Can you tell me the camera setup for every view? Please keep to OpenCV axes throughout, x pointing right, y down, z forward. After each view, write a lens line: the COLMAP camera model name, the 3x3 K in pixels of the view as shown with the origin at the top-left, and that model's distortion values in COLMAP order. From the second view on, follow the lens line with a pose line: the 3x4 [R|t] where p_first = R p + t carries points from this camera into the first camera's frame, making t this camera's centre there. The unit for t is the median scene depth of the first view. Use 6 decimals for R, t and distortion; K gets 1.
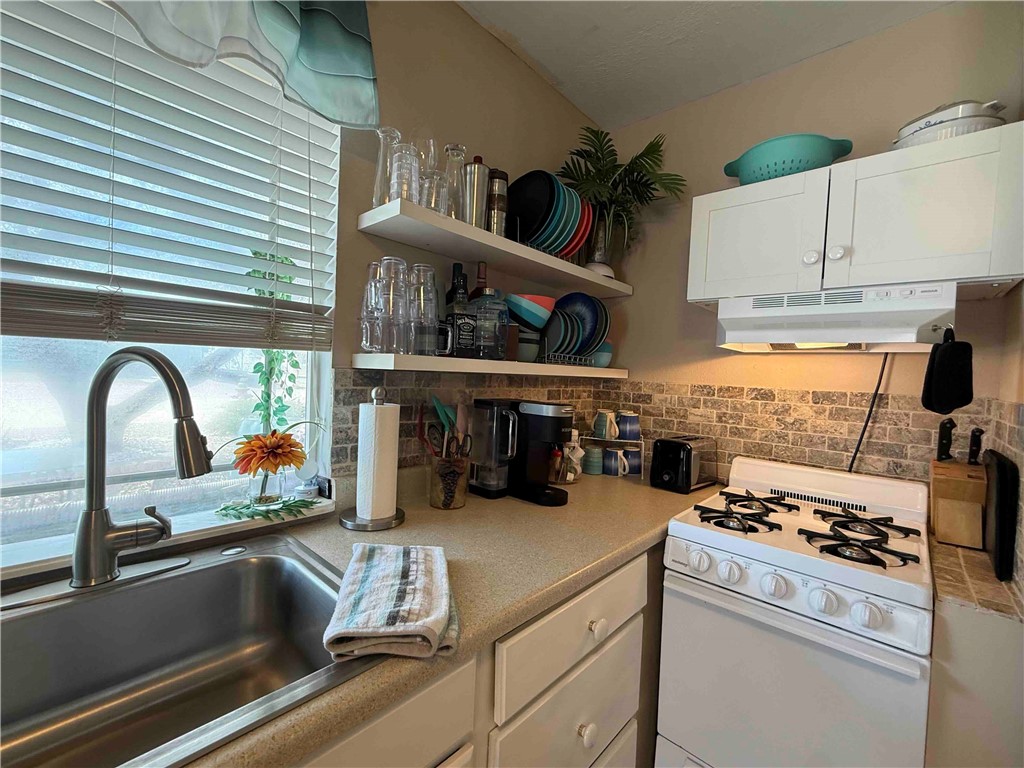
lens RADIAL K [[429.1, 0, 512.0], [0, 429.1, 384.0], [0, 0, 1]] dist [0.001801, 0.000256]
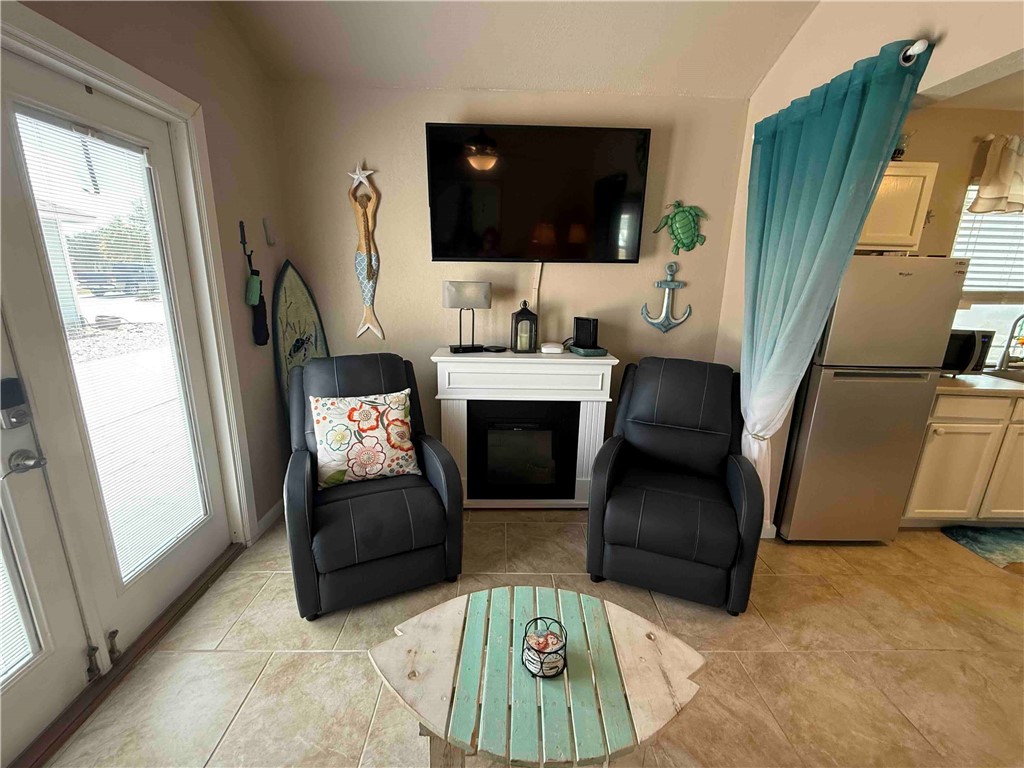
lens RADIAL K [[429.1, 0, 512.0], [0, 429.1, 384.0], [0, 0, 1]] dist [0.001801, 0.000256]
pose [[0.685715, 0.148541, -0.712553, -0.738184], [-0.009579, 0.980712, 0.195224, -0.079605], [0.727807, -0.127042, 0.673911, -2.962534]]
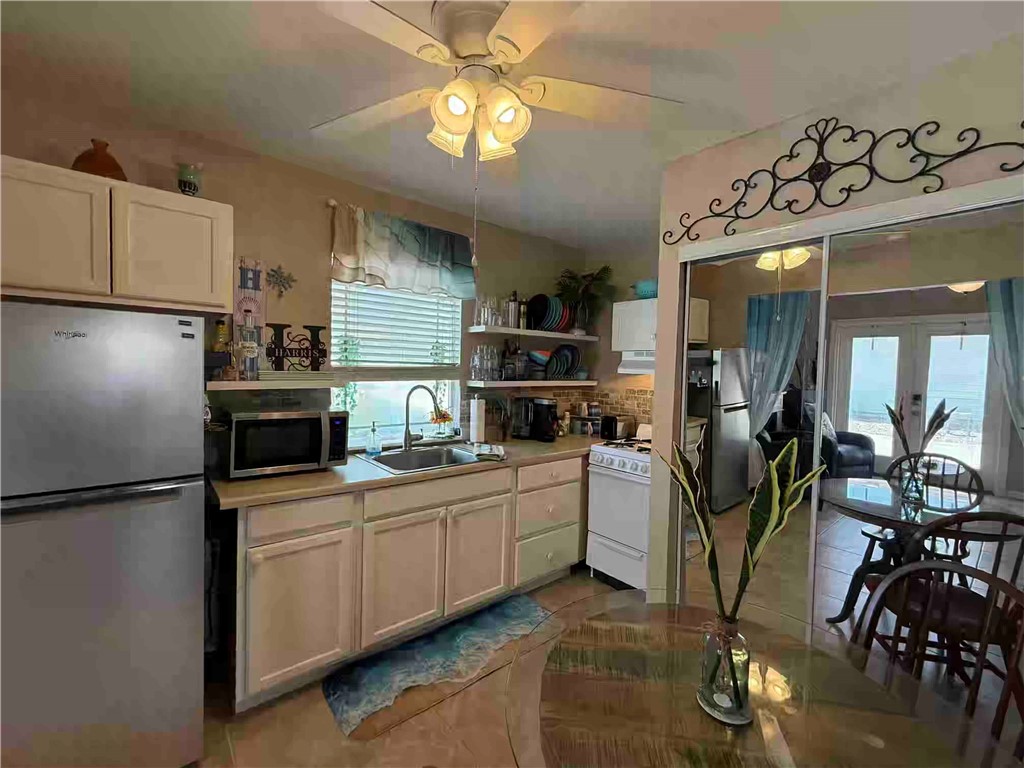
lens RADIAL K [[429.1, 0, 512.0], [0, 429.1, 384.0], [0, 0, 1]] dist [0.001801, 0.000256]
pose [[0.991205, -0.015512, -0.131423, 0.234166], [0.016416, 0.999848, 0.005804, -0.058425], [0.131313, -0.007910, 0.991309, -1.492822]]
